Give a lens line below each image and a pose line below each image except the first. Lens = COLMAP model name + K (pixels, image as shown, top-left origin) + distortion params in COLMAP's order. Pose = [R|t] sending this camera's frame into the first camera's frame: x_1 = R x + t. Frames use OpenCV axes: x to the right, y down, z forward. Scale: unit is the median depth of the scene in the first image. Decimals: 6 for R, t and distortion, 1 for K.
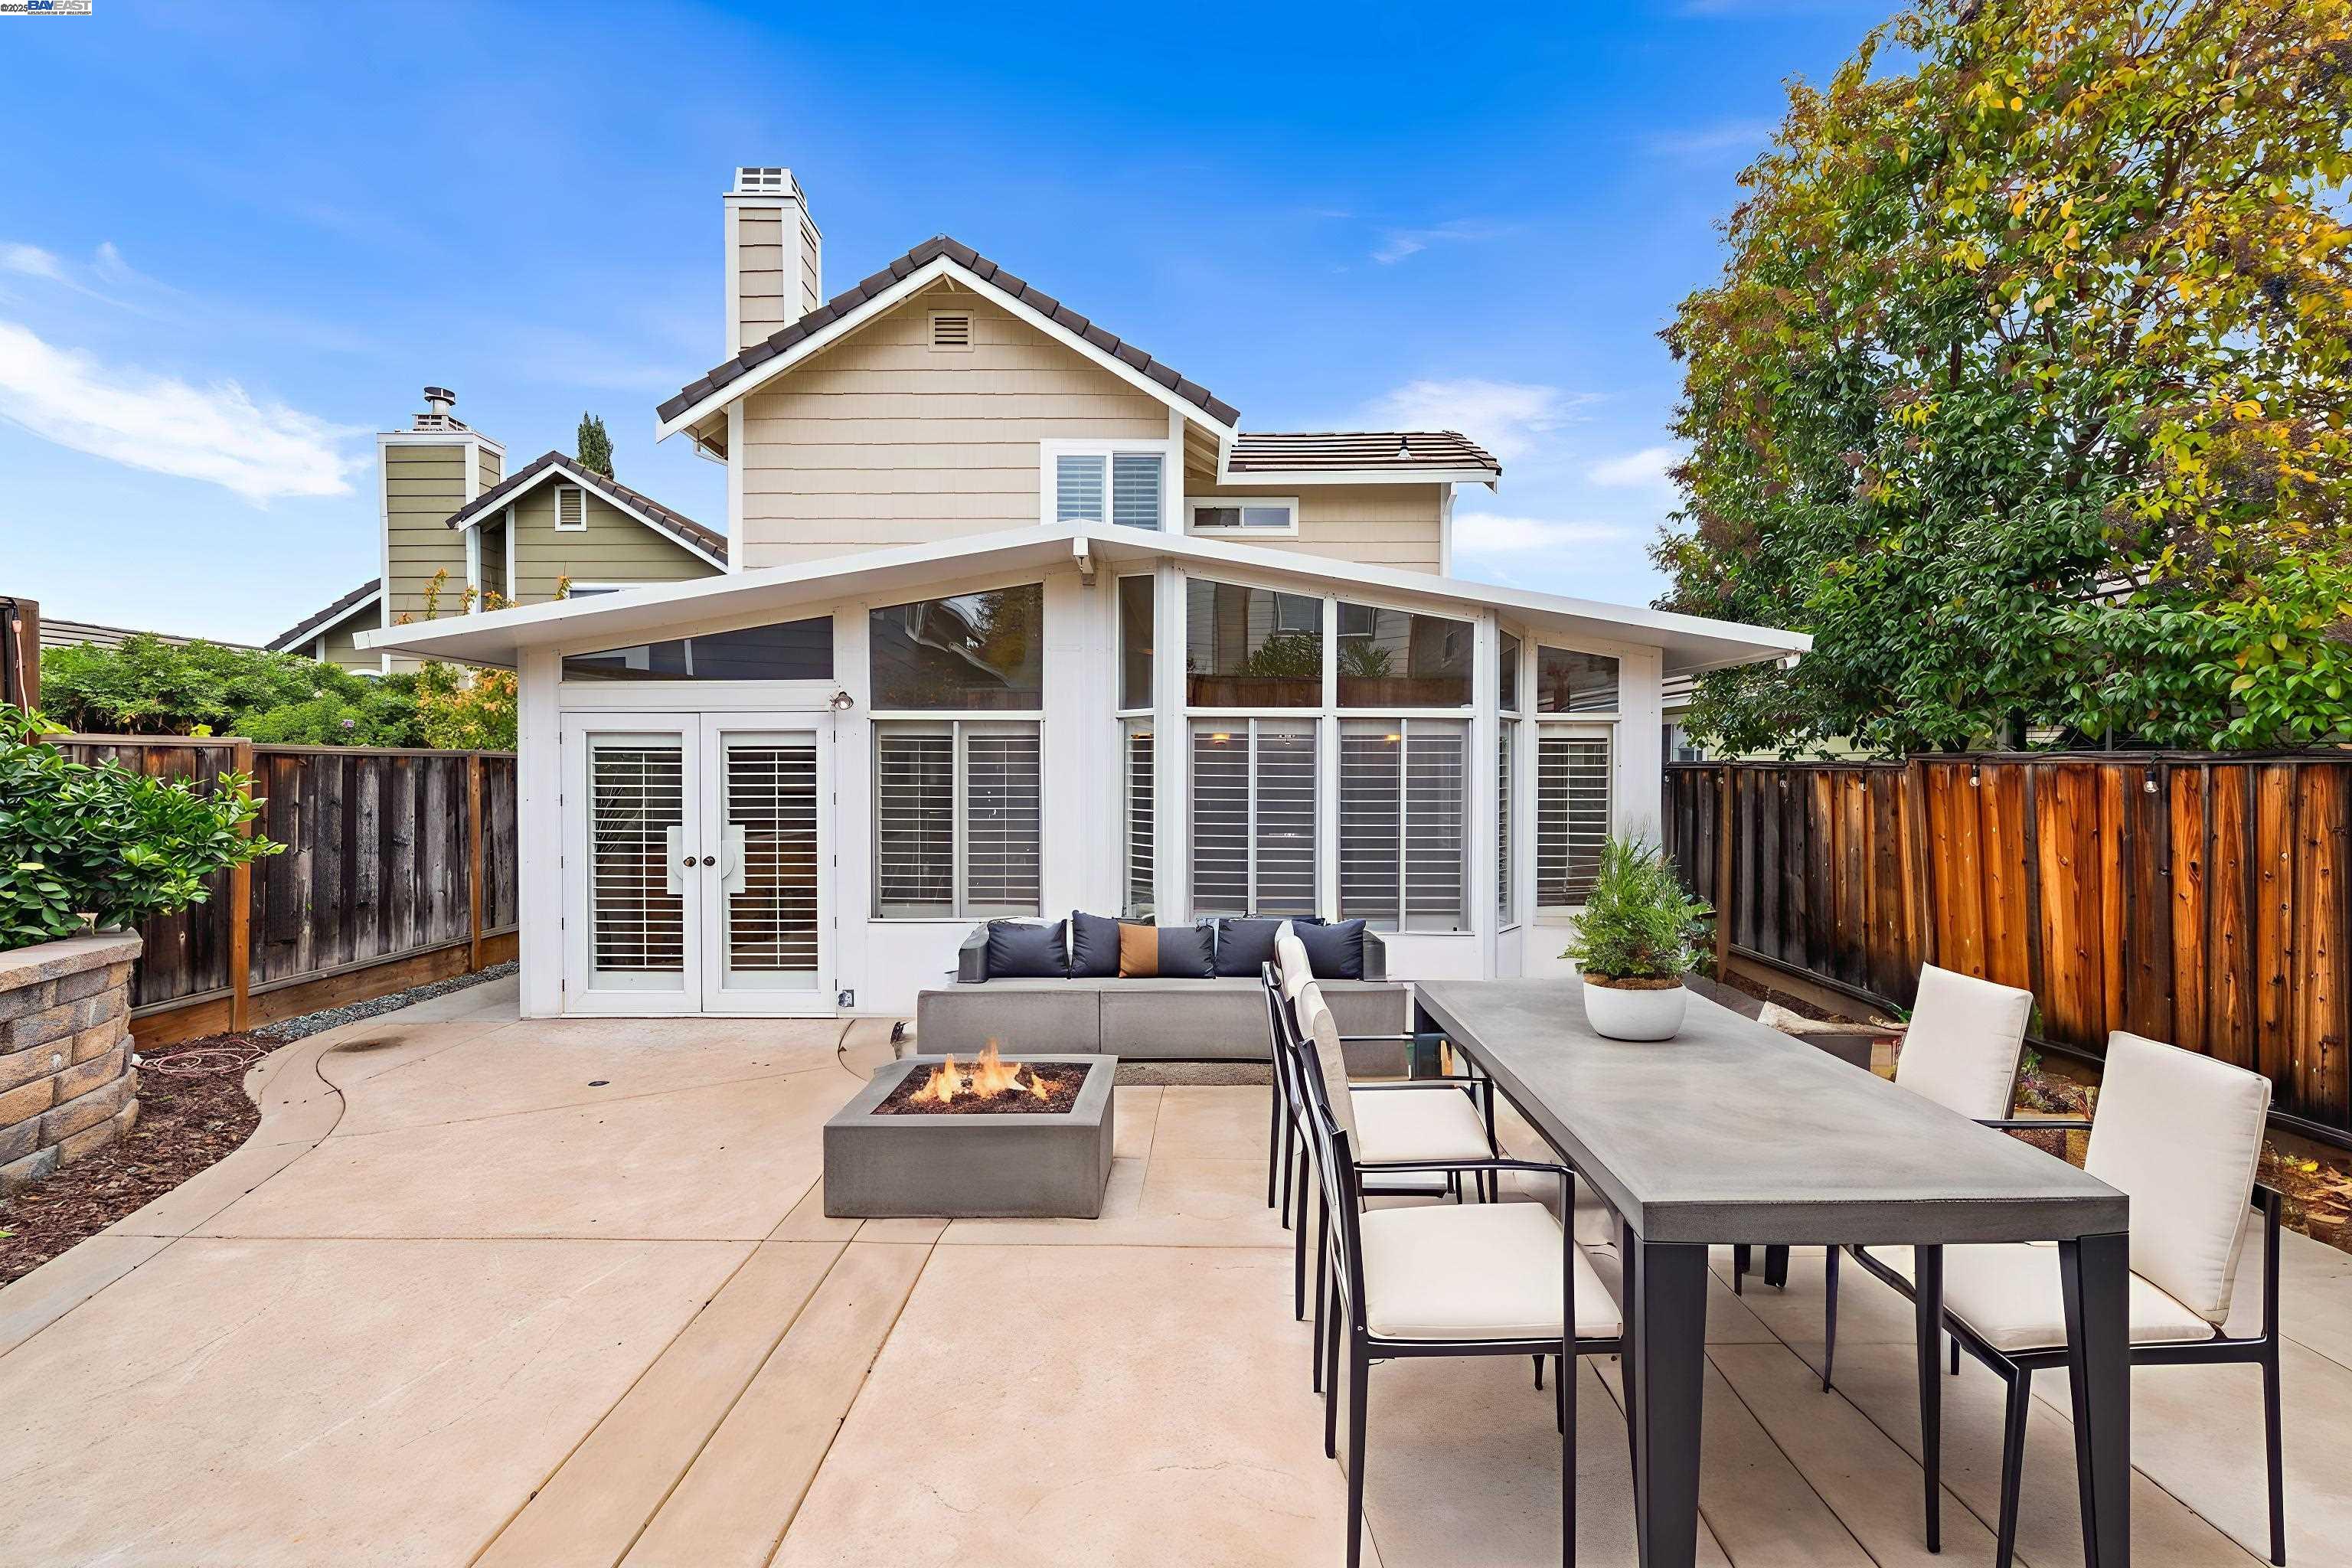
lens RADIAL K [[927.6, 0, 1176.0], [0, 927.6, 784.0], [0, 0, 1]] dist [0.000805, 0.000305]
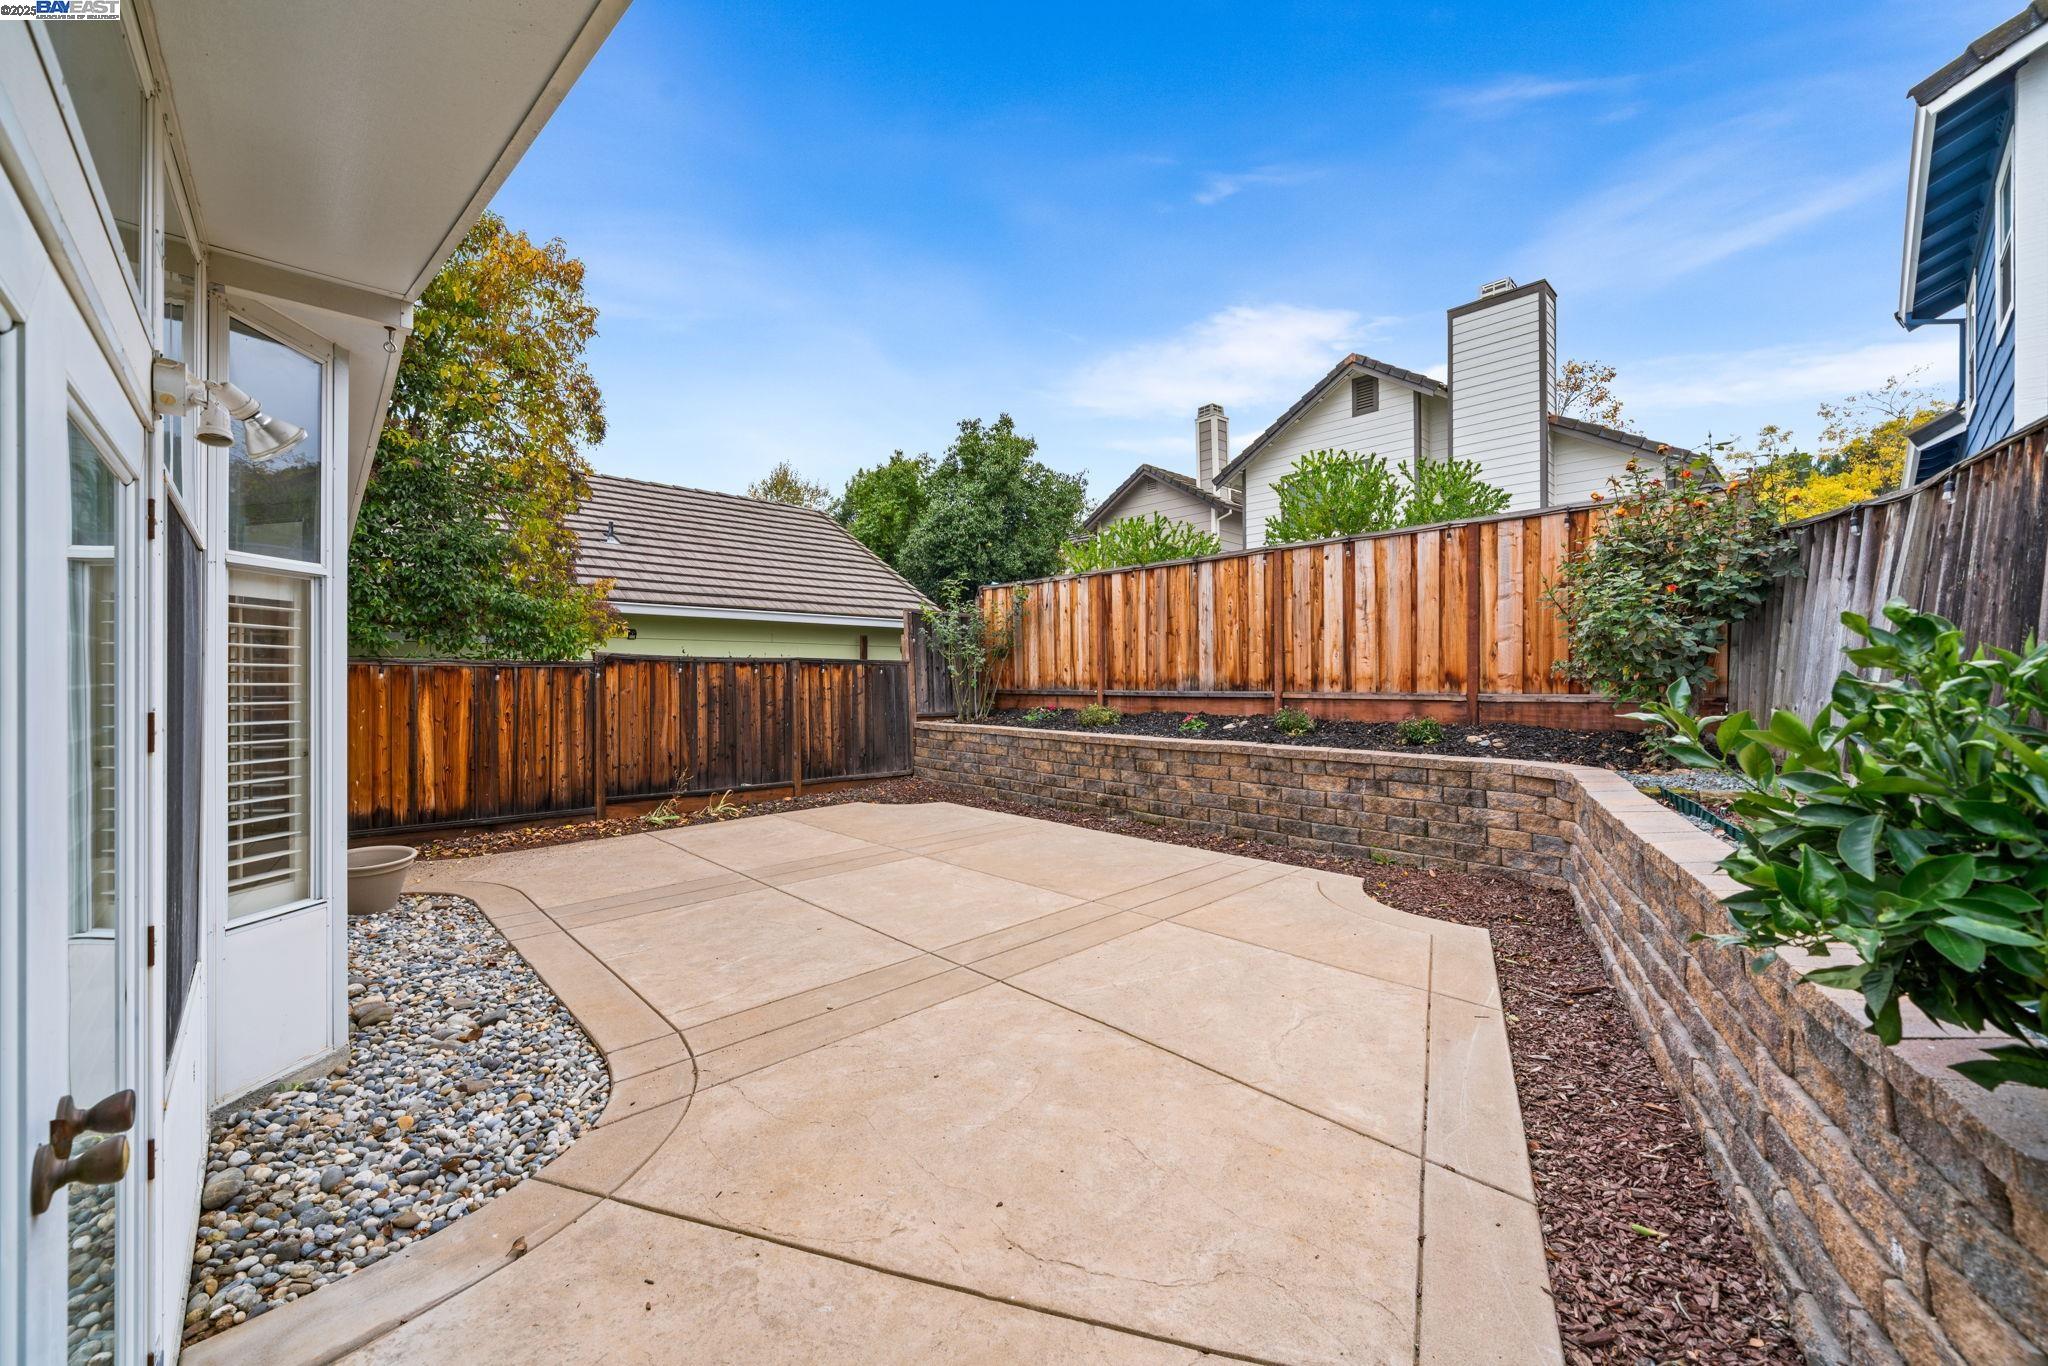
lens RADIAL K [[807.7, 0, 1024.0], [0, 807.7, 683.0], [0, 0, 1]] dist [0.000805, 0.000305]
pose [[-0.692487, -0.000864, 0.721430, -1.157956], [0.012703, 0.999830, 0.013391, 0.006464], [-0.721318, 0.018438, -0.692358, 1.538701]]
